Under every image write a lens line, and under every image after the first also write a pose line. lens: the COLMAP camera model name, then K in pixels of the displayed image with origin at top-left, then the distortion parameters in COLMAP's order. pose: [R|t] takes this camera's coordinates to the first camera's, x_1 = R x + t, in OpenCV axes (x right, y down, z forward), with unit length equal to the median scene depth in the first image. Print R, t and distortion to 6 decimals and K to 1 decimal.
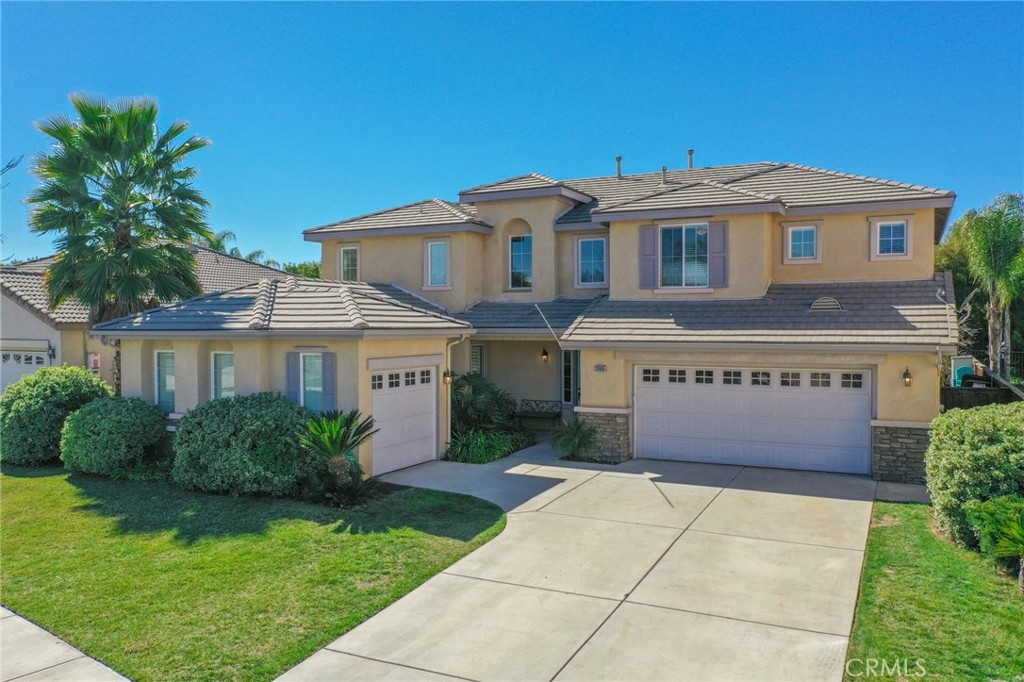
lens RADIAL K [[791.5, 0, 512.0], [0, 791.5, 341.0], [0, 0, 1]] dist [-0.013330, -0.002813]
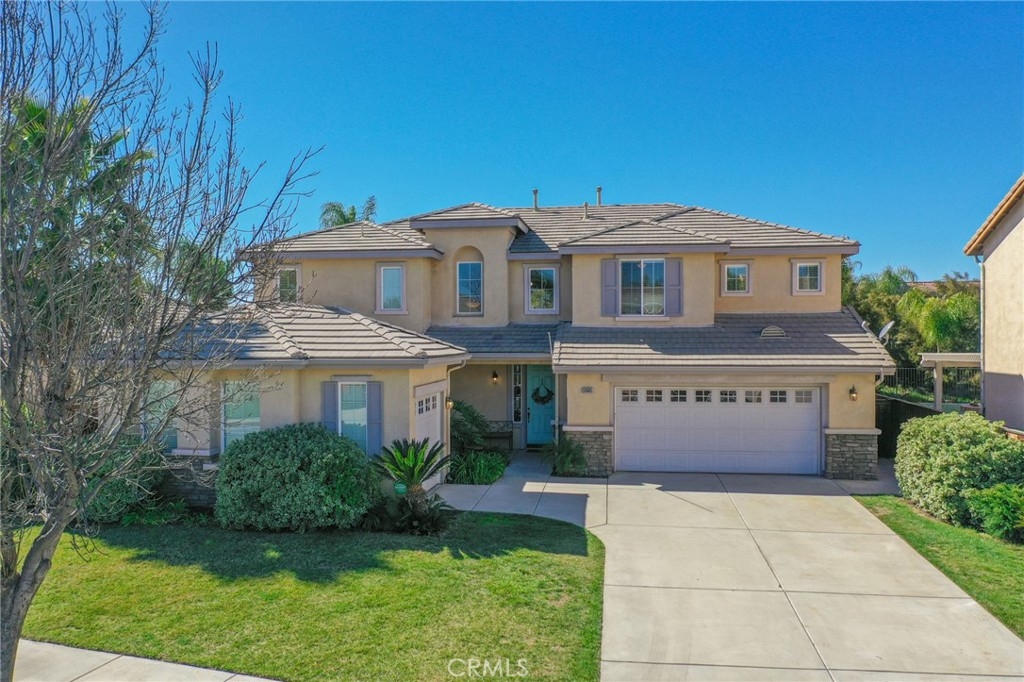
lens RADIAL K [[791.5, 0, 512.0], [0, 791.5, 341.0], [0, 0, 1]] dist [-0.013330, -0.002813]
pose [[0.948447, -0.001641, 0.316930, -0.348271], [0.007204, 0.999840, -0.016380, -0.016842], [-0.316853, 0.017818, 0.948307, 0.000084]]
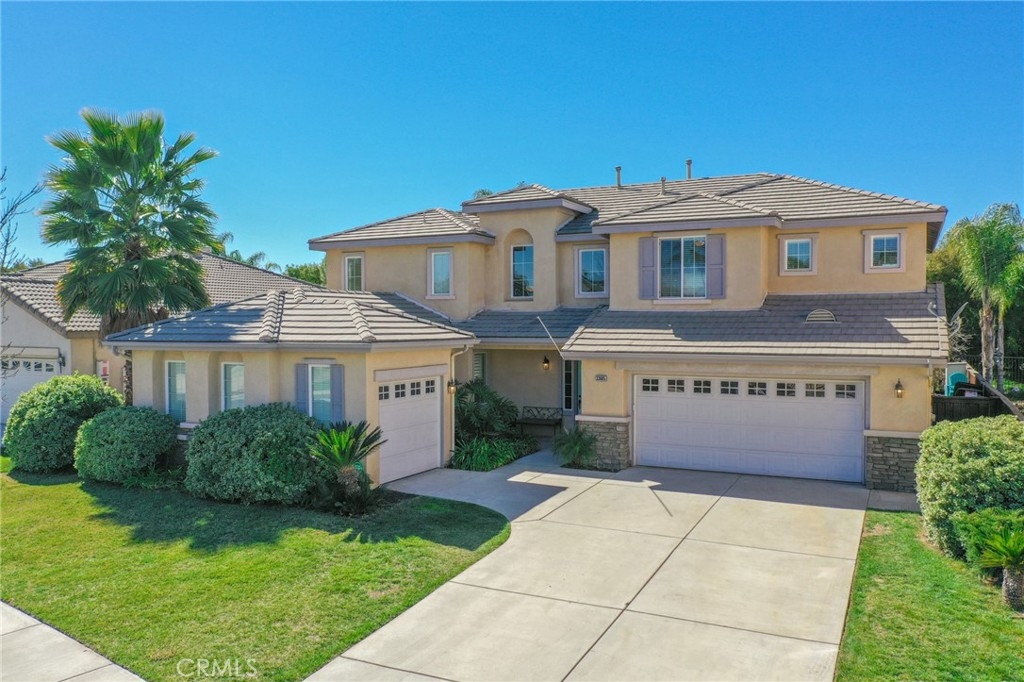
lens RADIAL K [[791.5, 0, 512.0], [0, 791.5, 341.0], [0, 0, 1]] dist [-0.013330, -0.002813]
pose [[0.999998, 0.000170, 0.001829, -0.005494], [-0.000173, 0.999998, 0.001836, -0.016106], [-0.001828, -0.001836, 0.999997, -0.025301]]
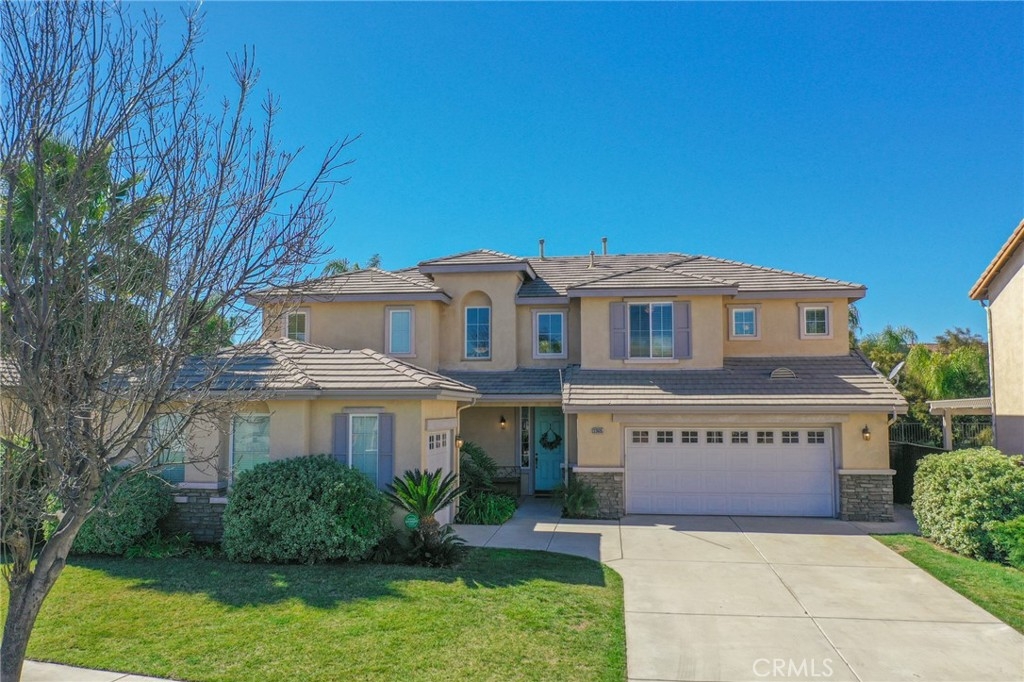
lens RADIAL K [[791.5, 0, 512.0], [0, 791.5, 341.0], [0, 0, 1]] dist [-0.013330, -0.002813]
pose [[0.947407, 0.029368, 0.318679, -0.364081], [0.004204, 0.994553, -0.104150, 0.026078], [-0.320002, 0.100012, 0.942123, 0.009848]]
